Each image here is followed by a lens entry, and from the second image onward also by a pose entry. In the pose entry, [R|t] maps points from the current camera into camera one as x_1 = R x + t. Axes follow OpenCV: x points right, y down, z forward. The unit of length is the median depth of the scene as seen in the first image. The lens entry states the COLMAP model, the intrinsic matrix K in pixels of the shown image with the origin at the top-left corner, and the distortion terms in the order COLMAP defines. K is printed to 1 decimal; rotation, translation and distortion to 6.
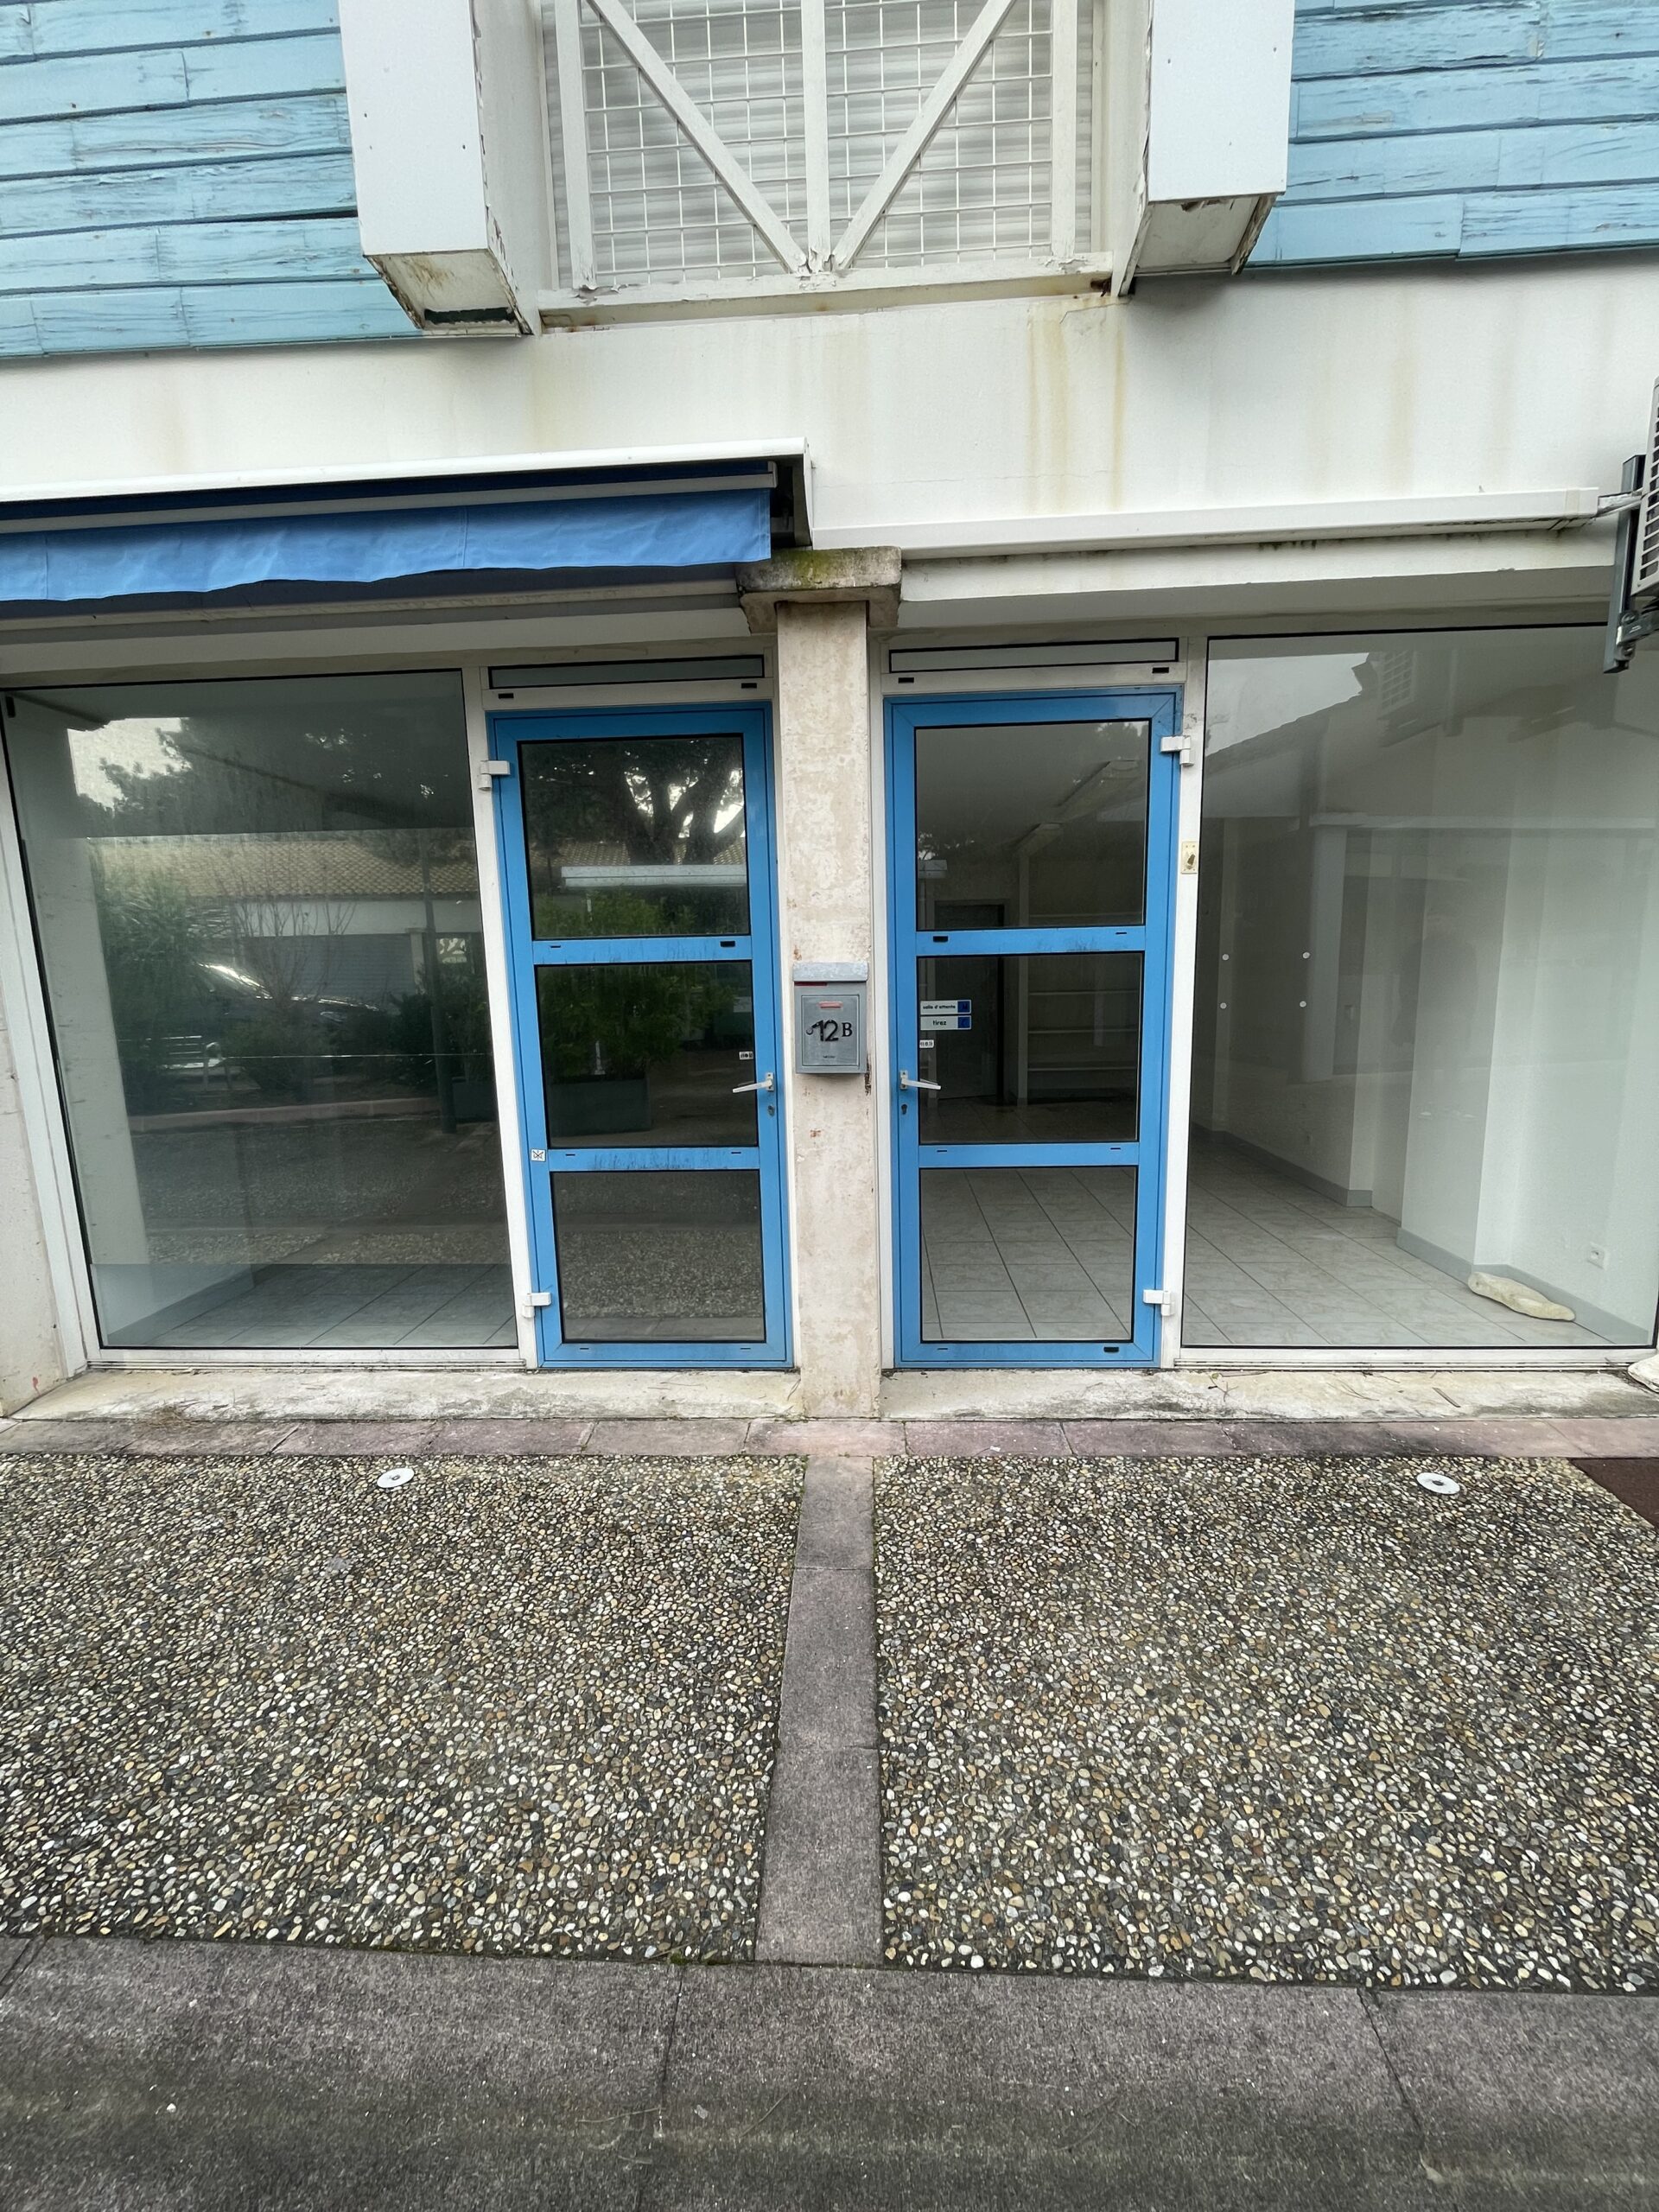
lens RADIAL K [[896.4, 0, 833.5], [0, 896.4, 1111.7], [0, 0, 1]] dist [-0.004180, 0.000302]
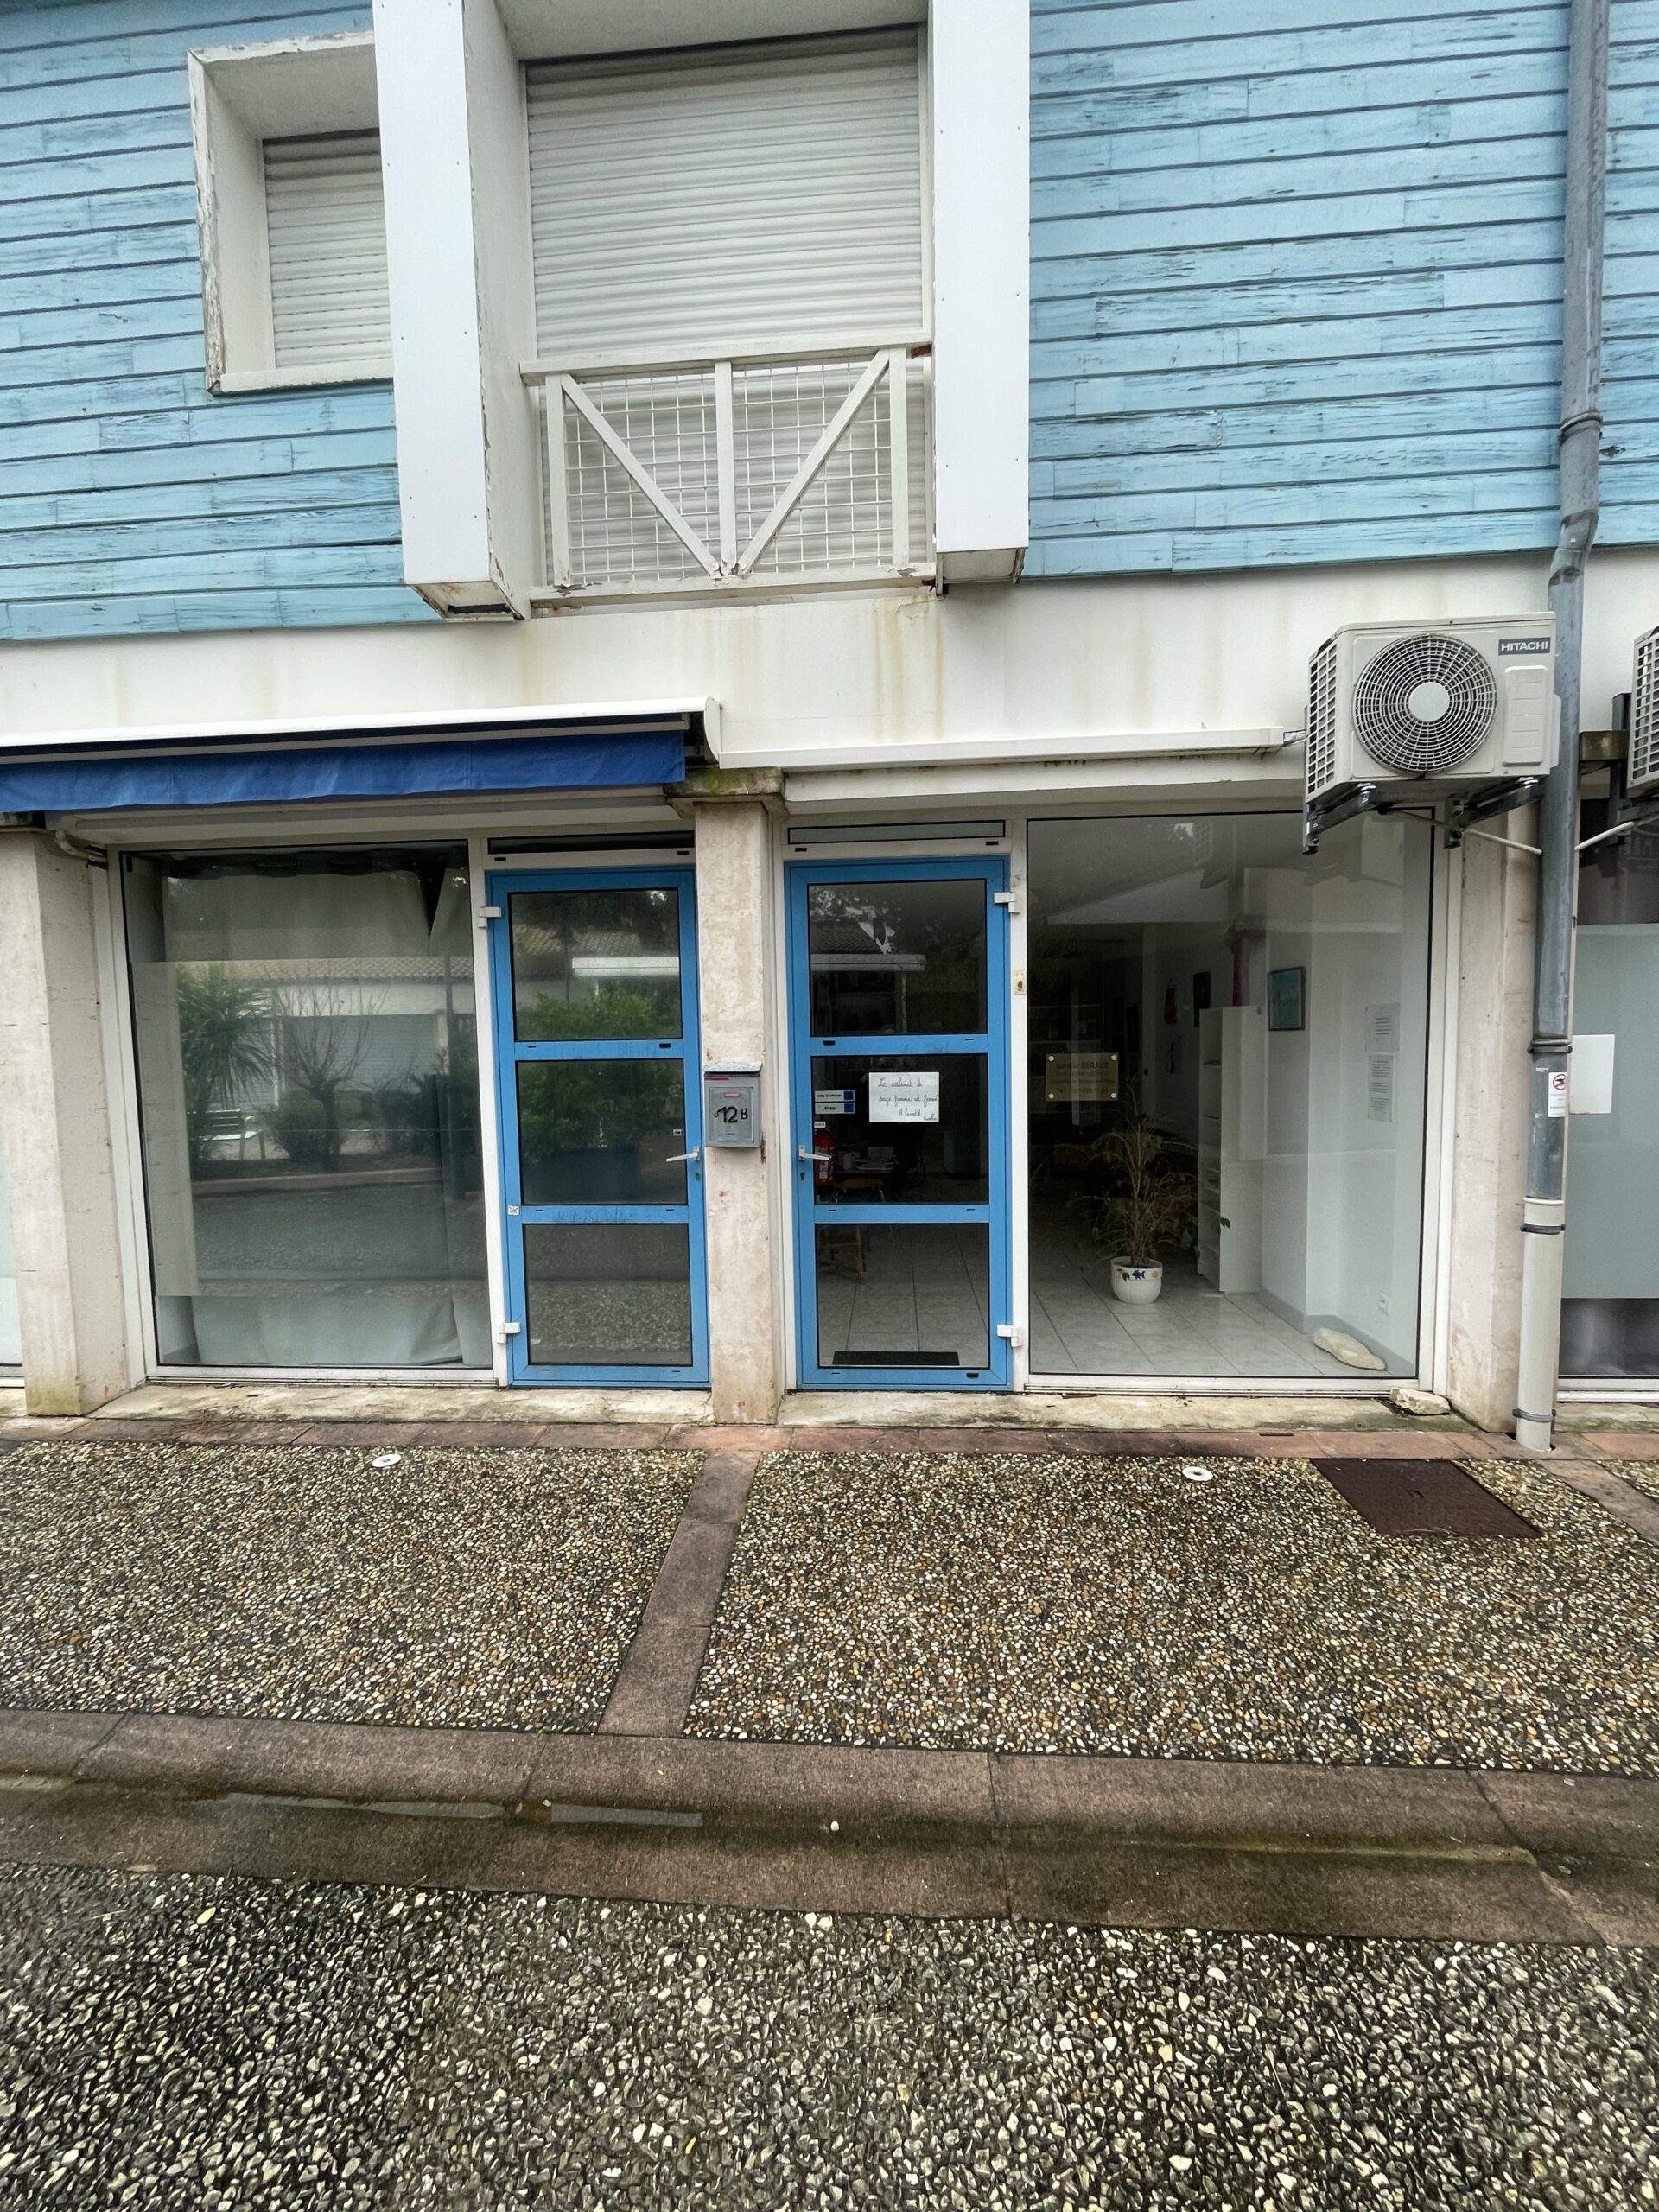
lens RADIAL K [[896.4, 0, 833.5], [0, 896.4, 1111.7], [0, 0, 1]] dist [-0.004180, 0.000302]
pose [[0.999717, 0.007593, -0.022566, 0.189426], [-0.009482, 0.996352, -0.084806, 0.016724], [0.021840, 0.084996, 0.996142, -0.328306]]
